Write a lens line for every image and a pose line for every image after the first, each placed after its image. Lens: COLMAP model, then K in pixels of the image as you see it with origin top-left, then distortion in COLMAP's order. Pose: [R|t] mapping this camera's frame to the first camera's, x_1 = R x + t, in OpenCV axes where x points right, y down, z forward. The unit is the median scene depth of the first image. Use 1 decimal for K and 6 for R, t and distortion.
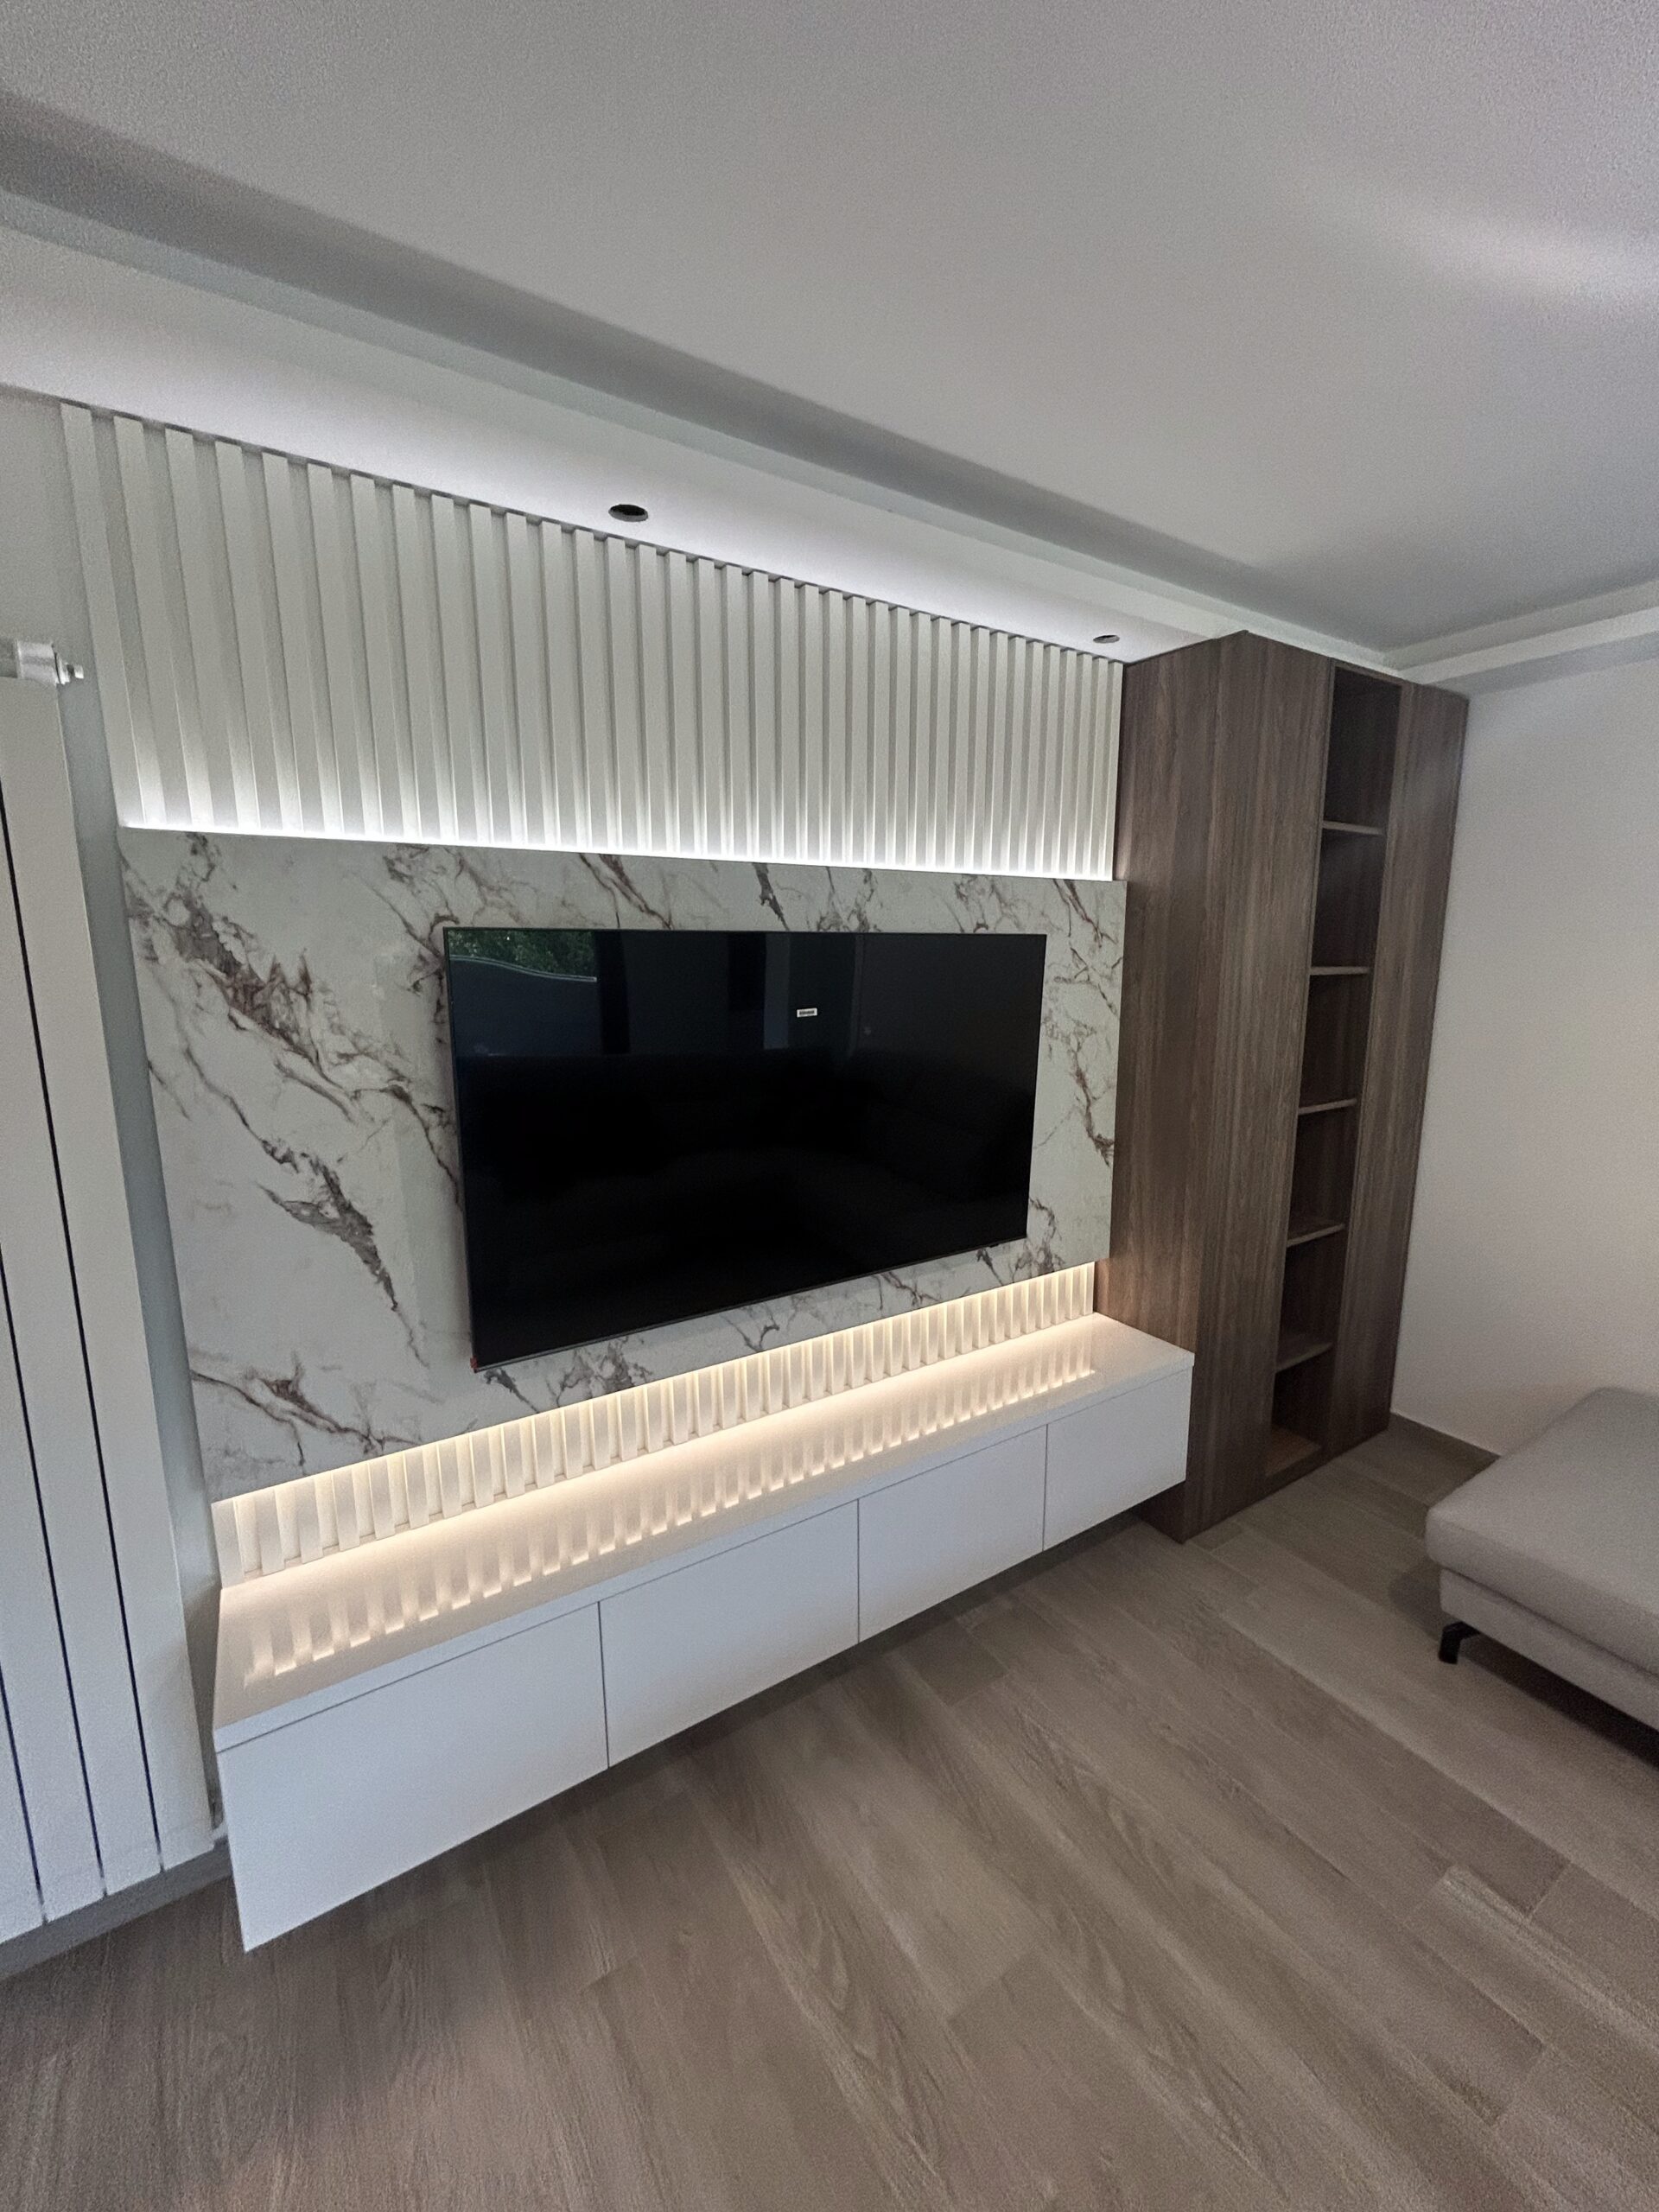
lens RADIAL K [[896.5, 0, 833.4], [0, 896.5, 1103.5], [0, 0, 1]] dist [-0.001194, 0.000908]
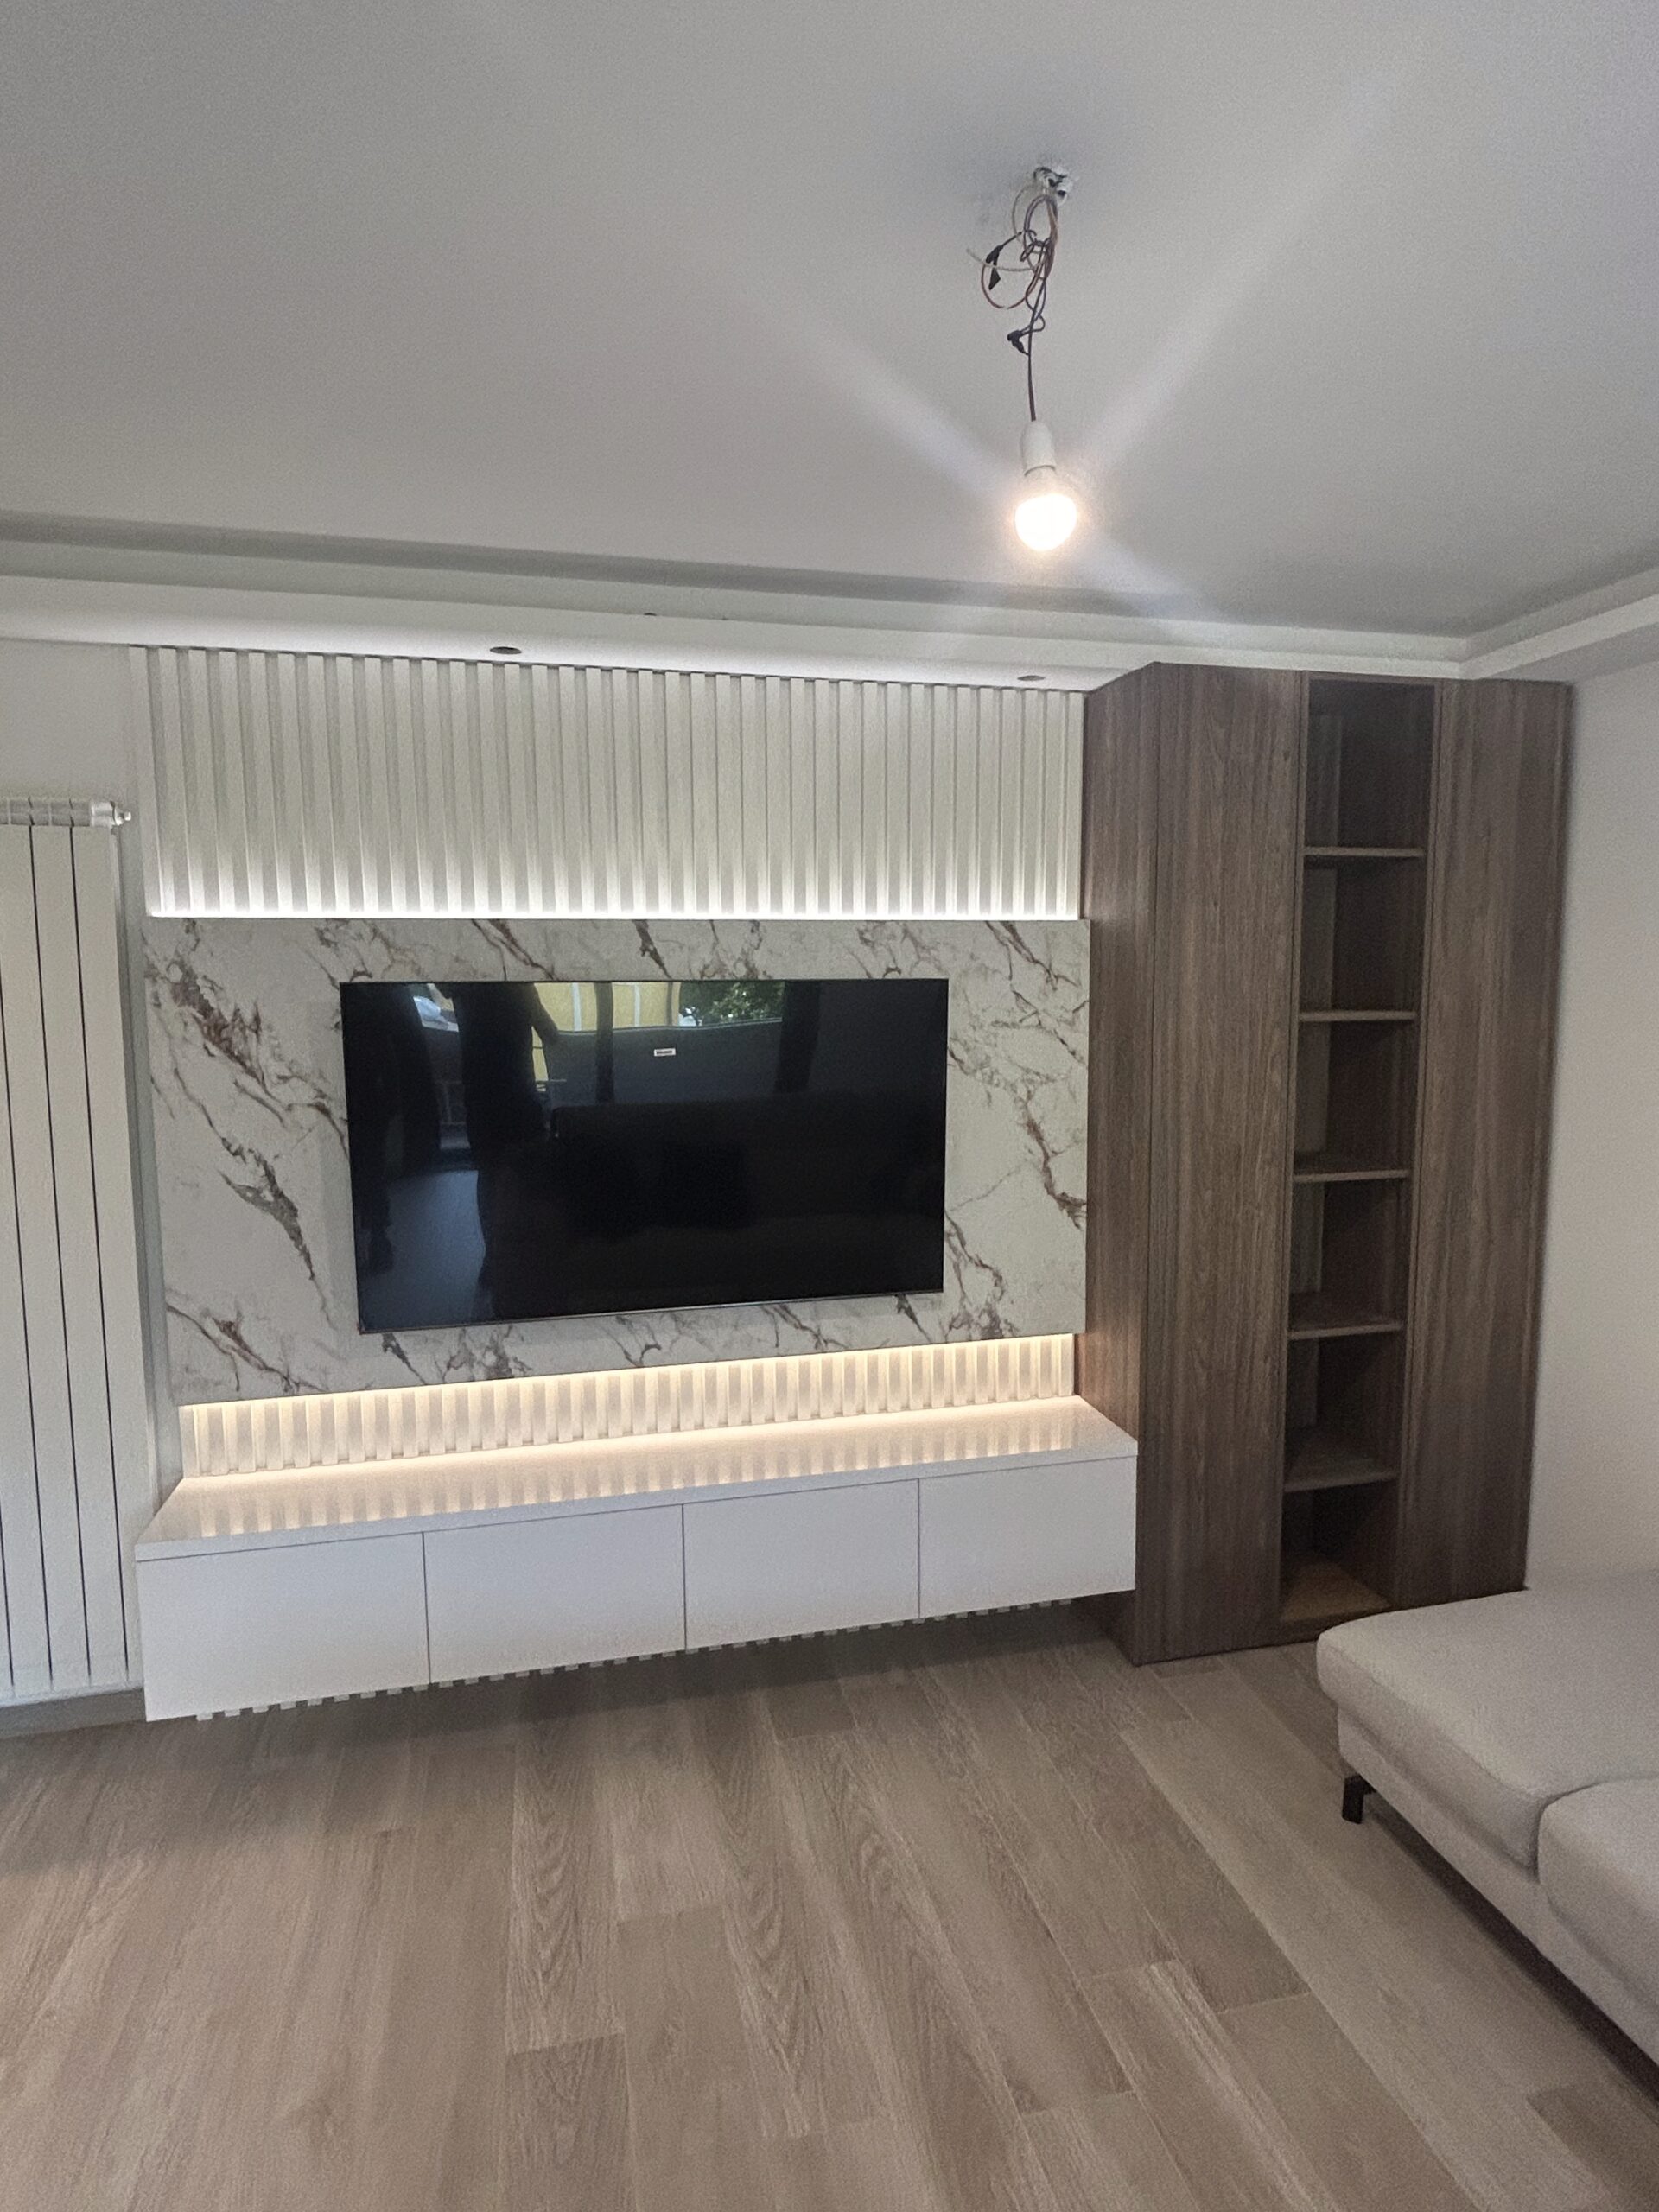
lens RADIAL K [[1202.8, 0, 831.0], [0, 1202.8, 1106.9], [0, 0, 1]] dist [0.003787, -0.007406]
pose [[0.944038, 0.029515, -0.328513, 0.634488], [-0.050852, 0.997104, -0.056548, 0.038654], [0.325893, 0.070089, 0.942805, -0.322316]]
